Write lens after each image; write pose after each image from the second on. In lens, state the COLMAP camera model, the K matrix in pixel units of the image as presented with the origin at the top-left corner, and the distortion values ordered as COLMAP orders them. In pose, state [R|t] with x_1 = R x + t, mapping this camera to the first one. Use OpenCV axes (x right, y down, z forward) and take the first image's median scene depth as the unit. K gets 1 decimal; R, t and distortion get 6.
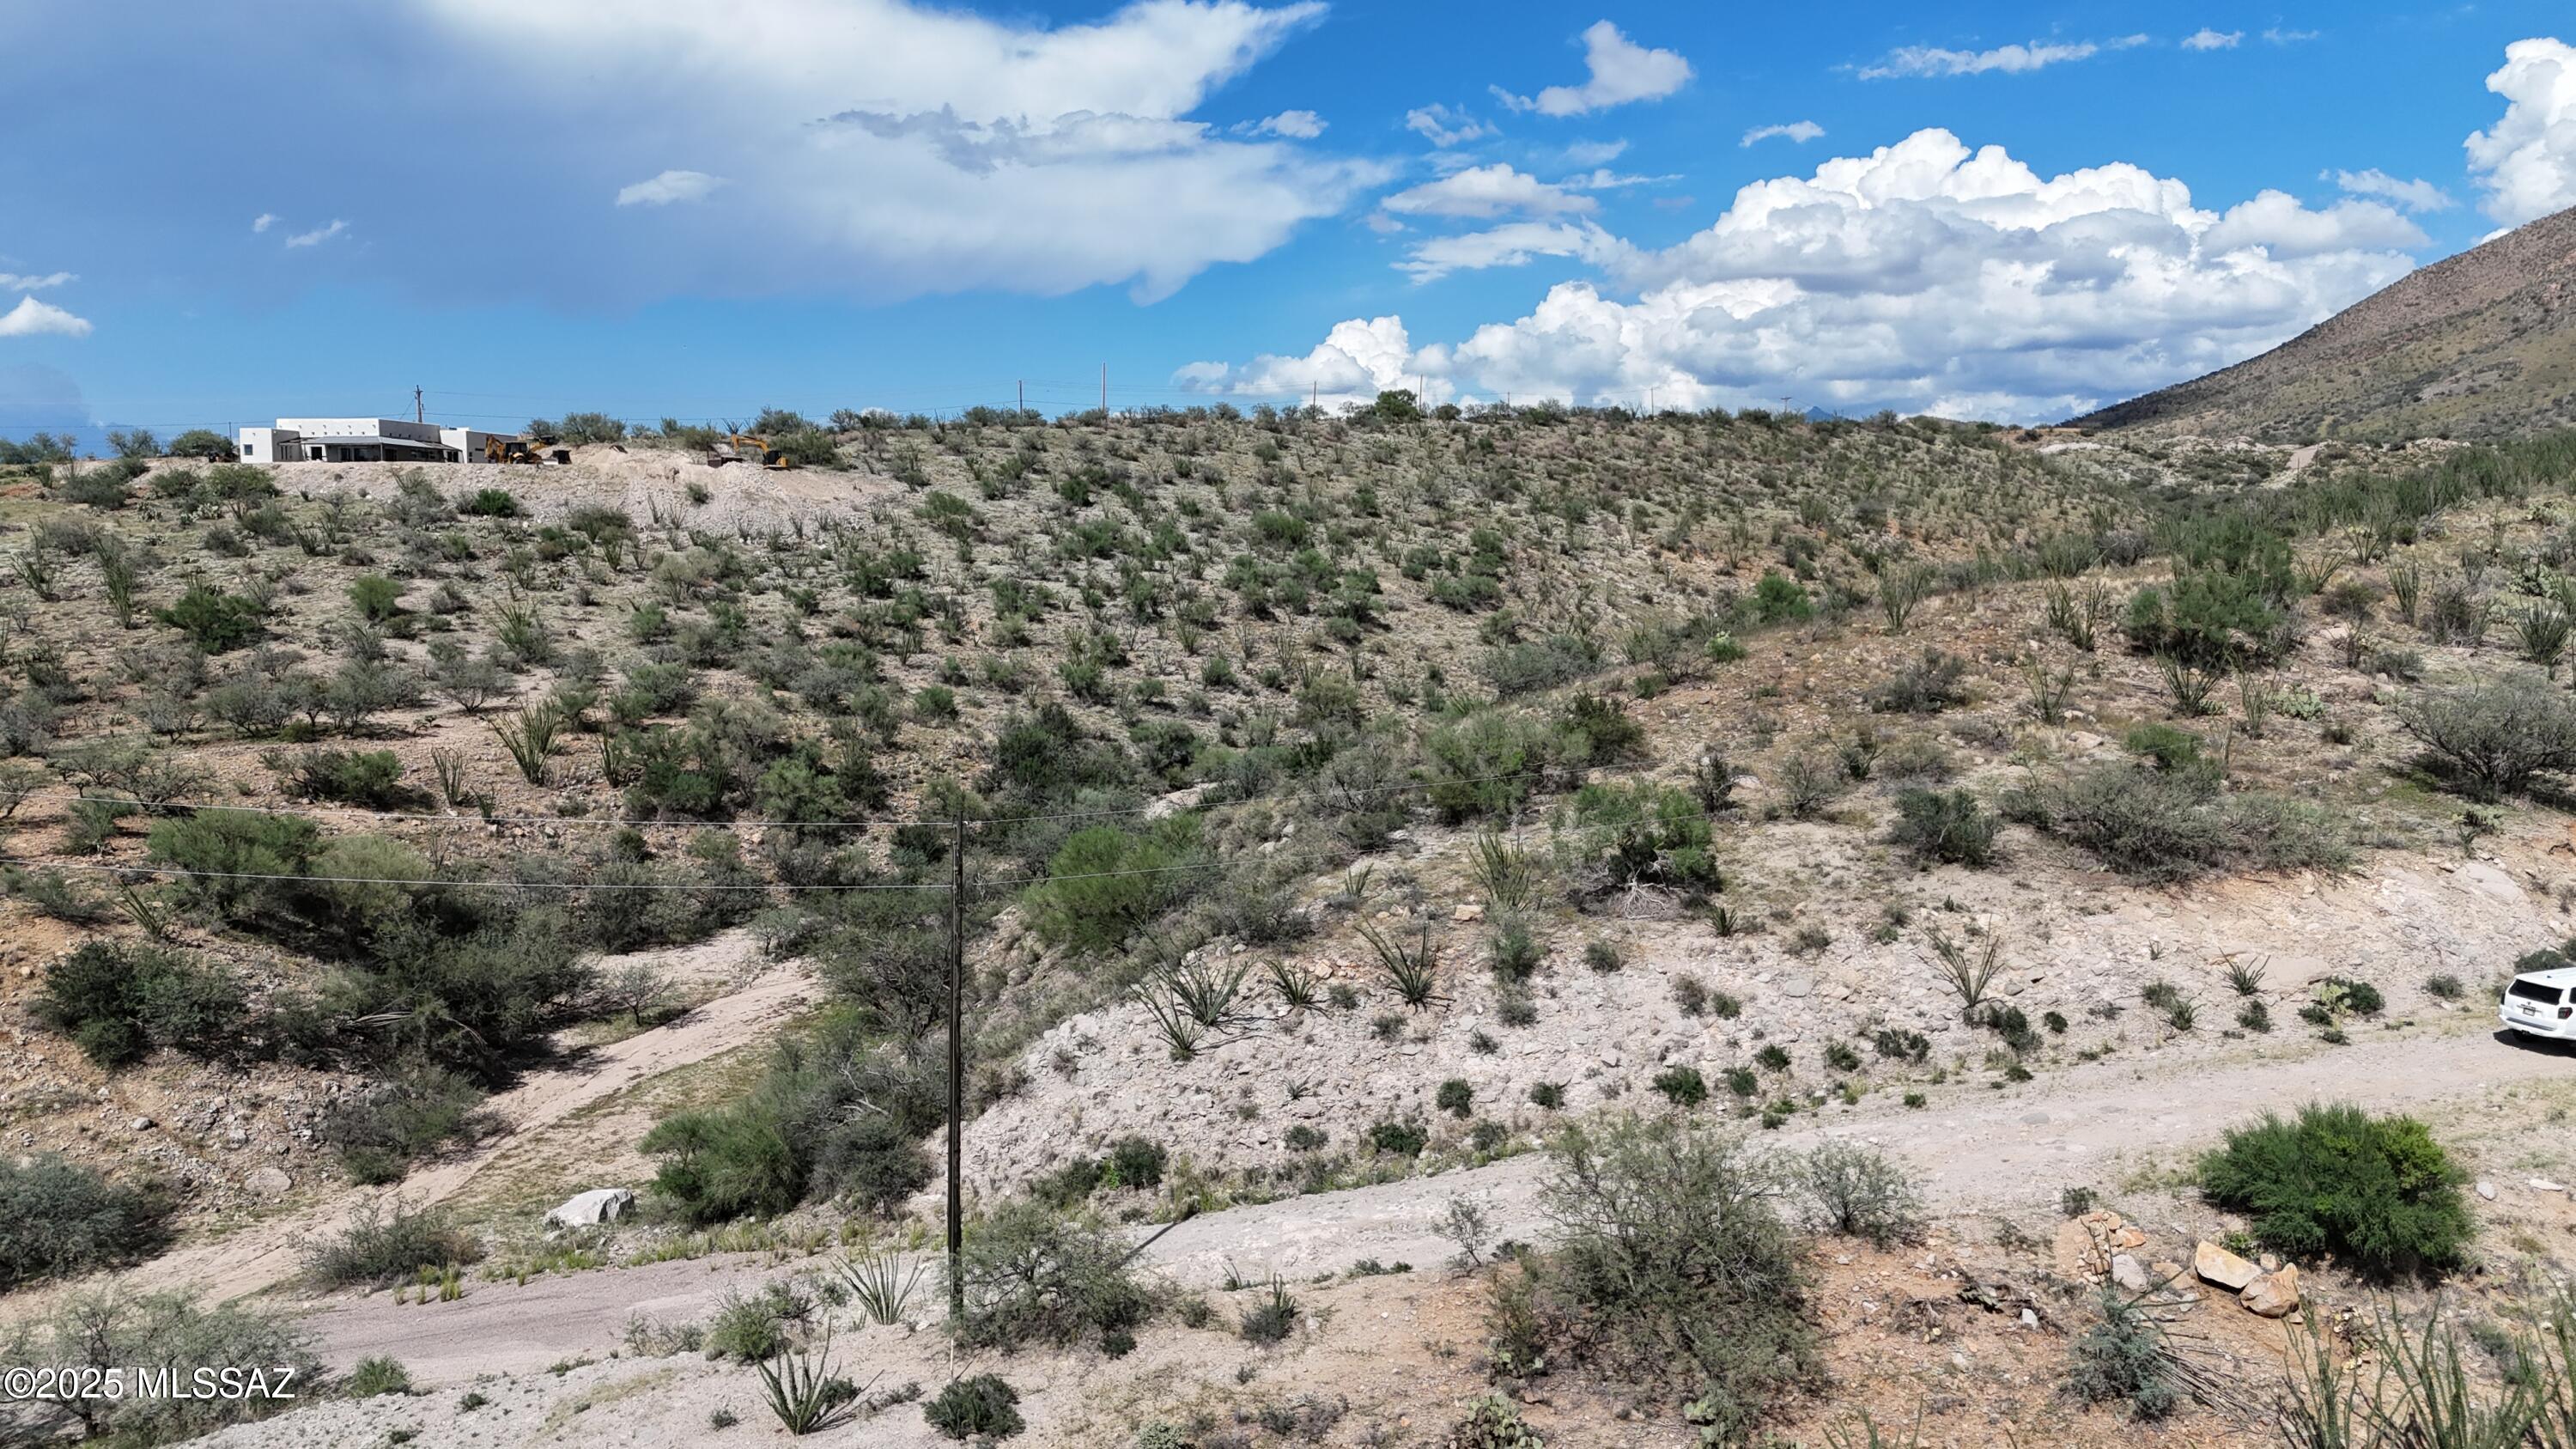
lens RADIAL K [[1891.7, 0, 1279.4], [0, 1891.7, 716.1], [0, 0, 1]] dist [0.074678, -0.070880]
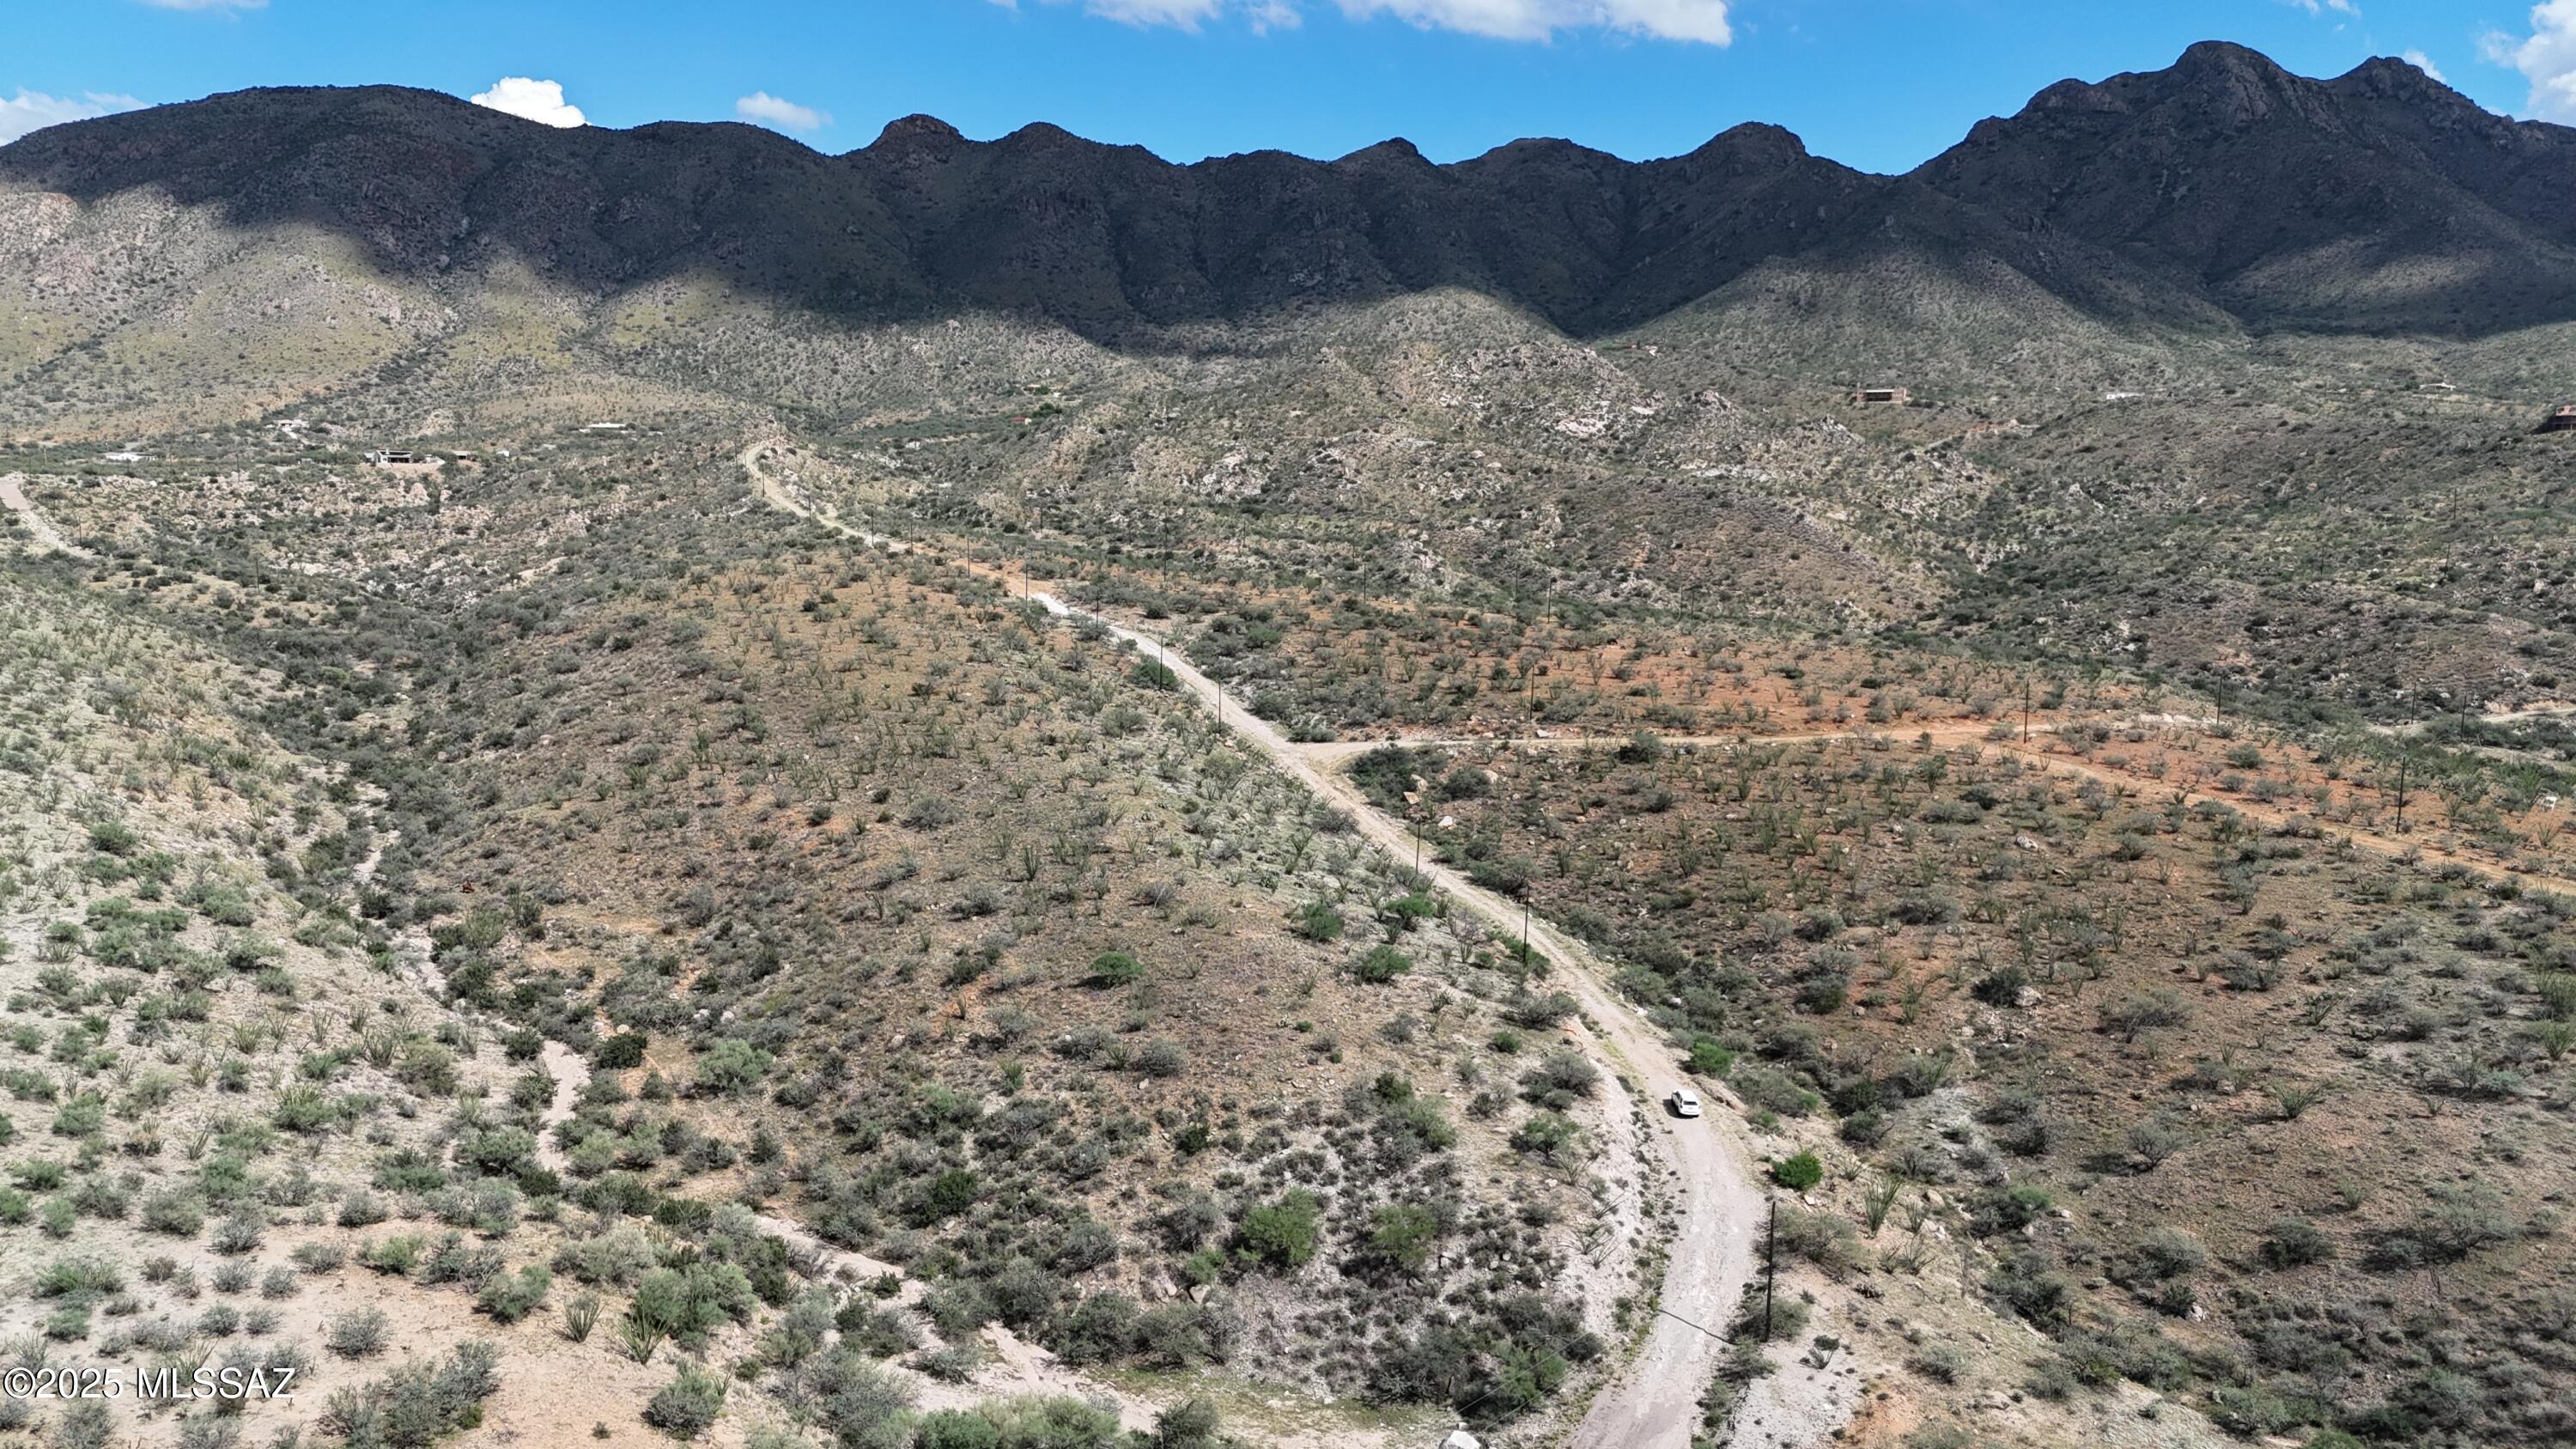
lens RADIAL K [[1891.7, 0, 1280.2], [0, 1891.7, 763.0], [0, 0, 1]] dist [0.074678, -0.070880]
pose [[0.329191, -0.136476, 0.934349, -1.294326], [0.067542, 0.990369, 0.120863, -0.441186], [-0.941845, 0.023321, 0.335238, 0.225346]]
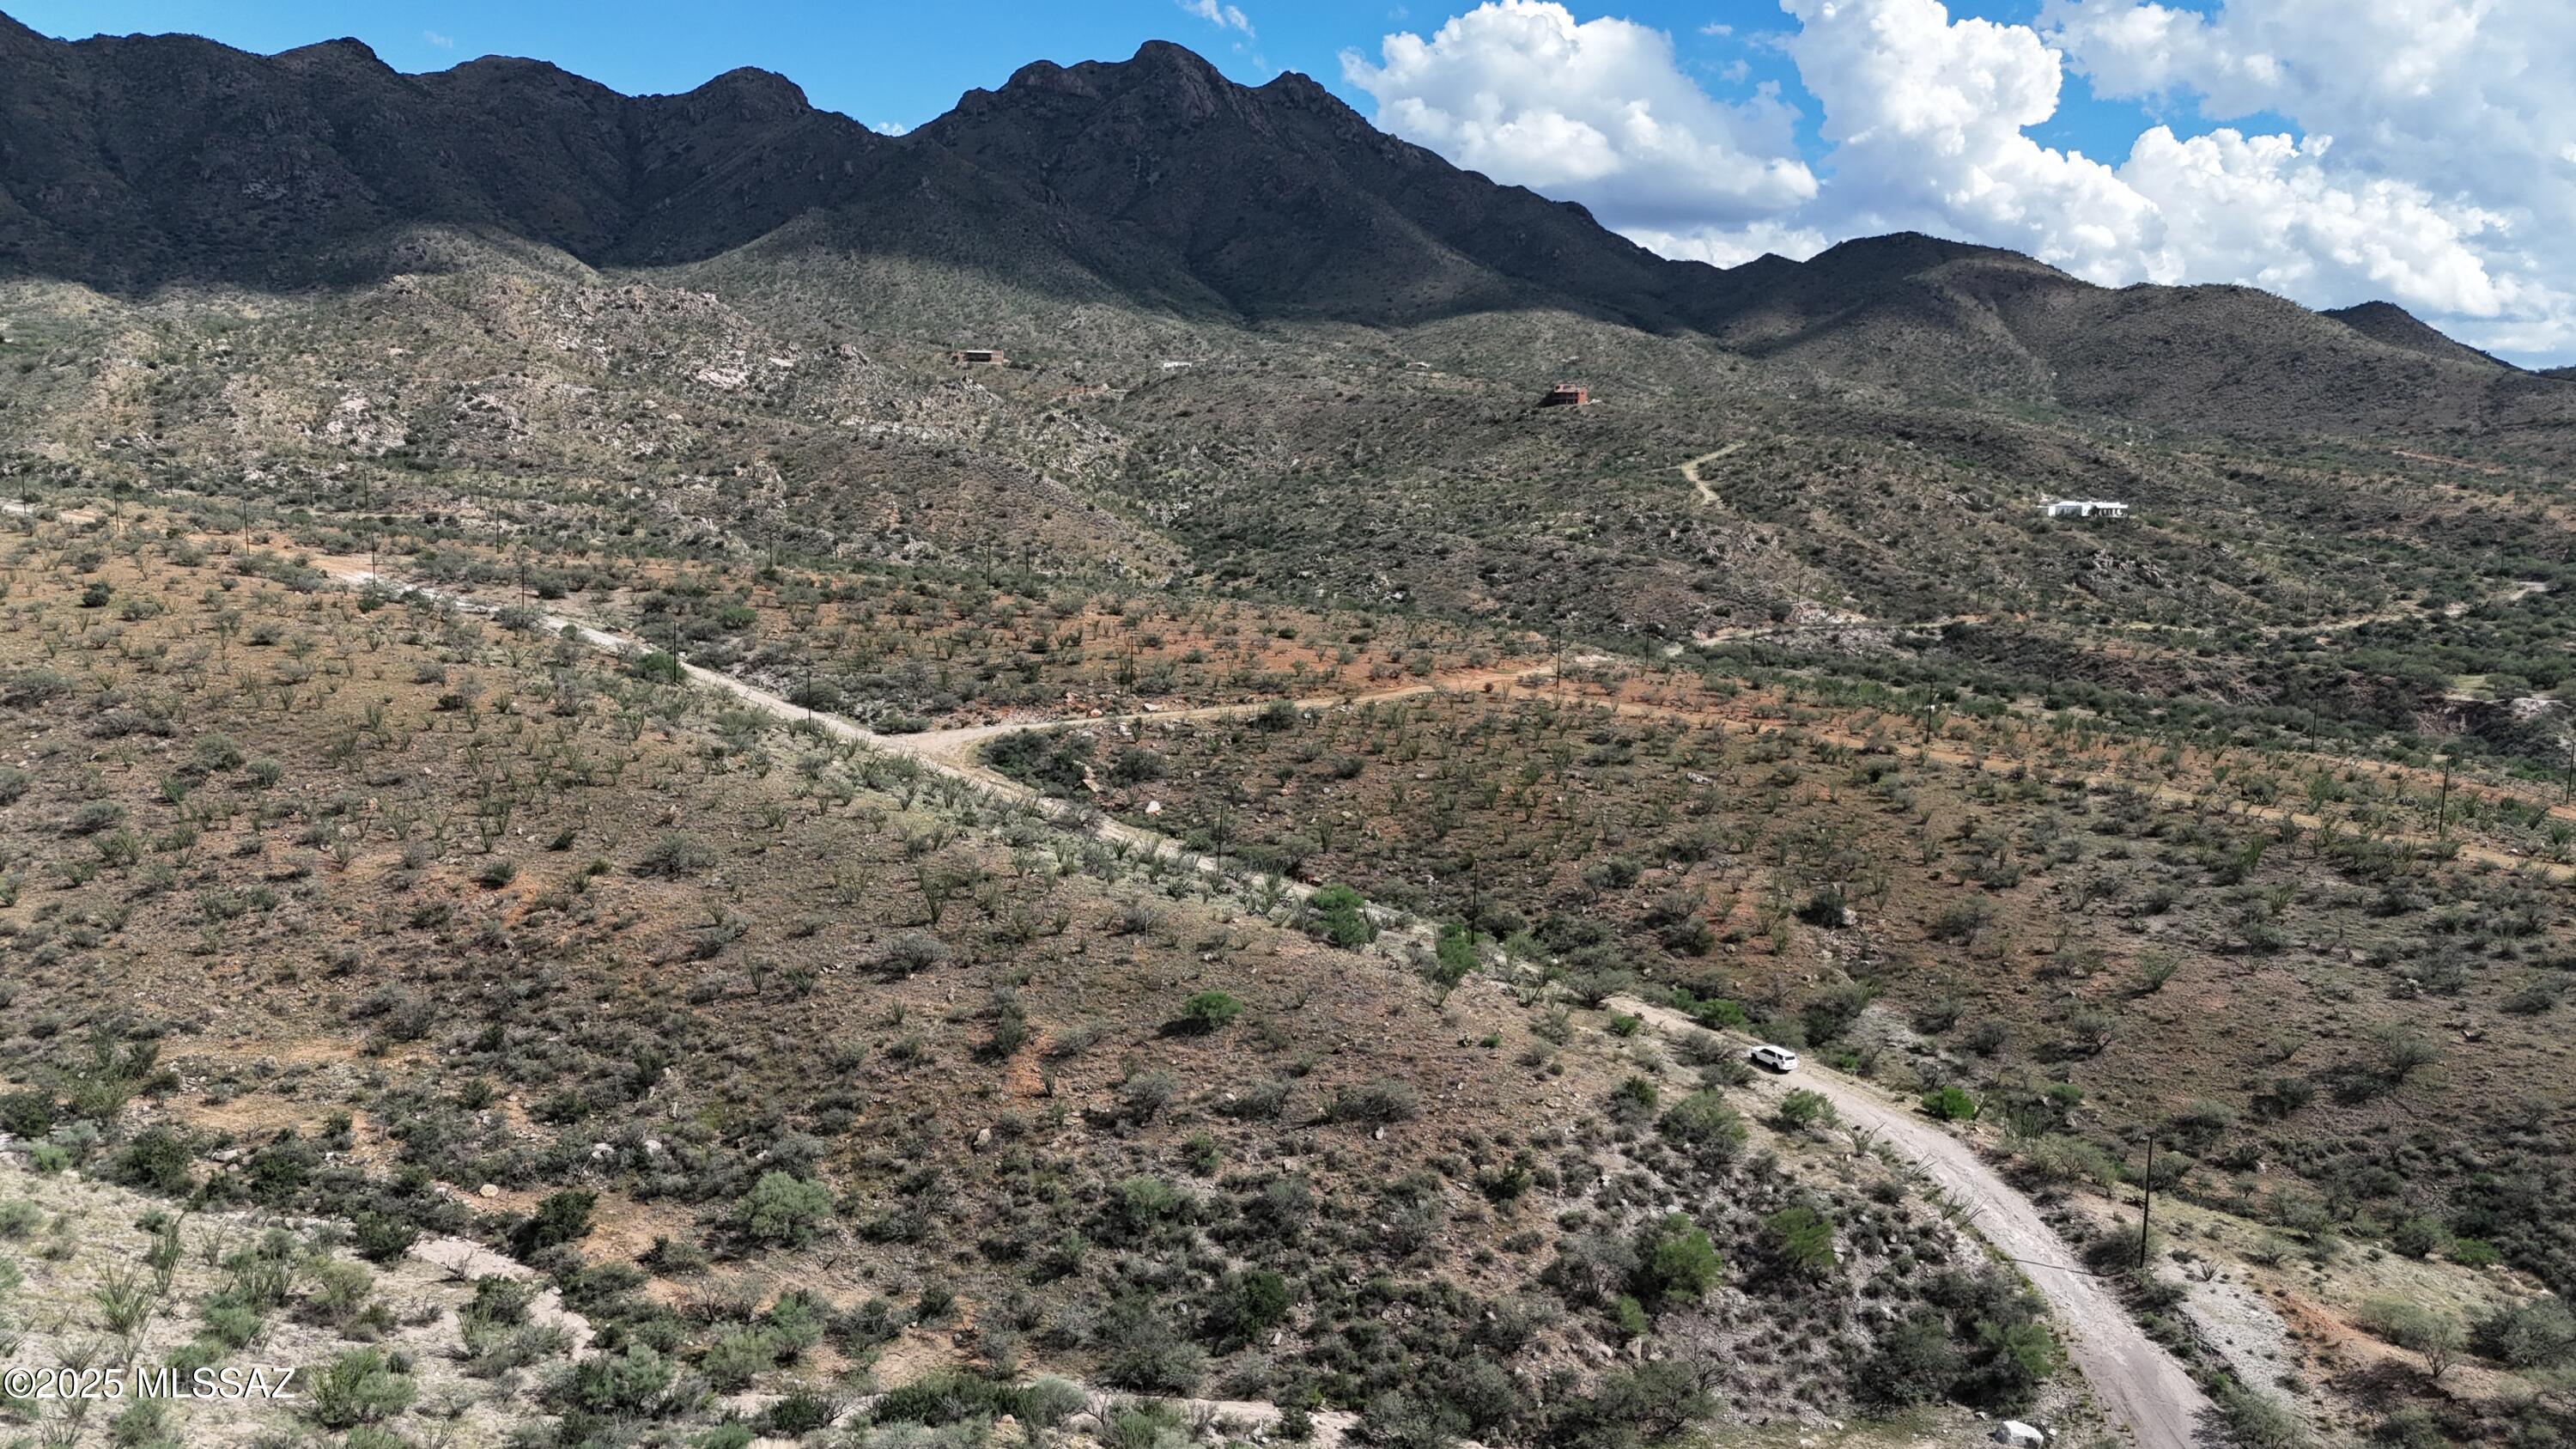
lens RADIAL K [[1891.7, 0, 1272.6], [0, 1891.7, 772.9], [0, 0, 1]] dist [0.074678, -0.070880]
pose [[-0.194284, -0.168362, 0.966389, -1.180164], [0.064416, 0.980845, 0.183831, -0.512143], [-0.978828, 0.097966, -0.179718, 1.156671]]
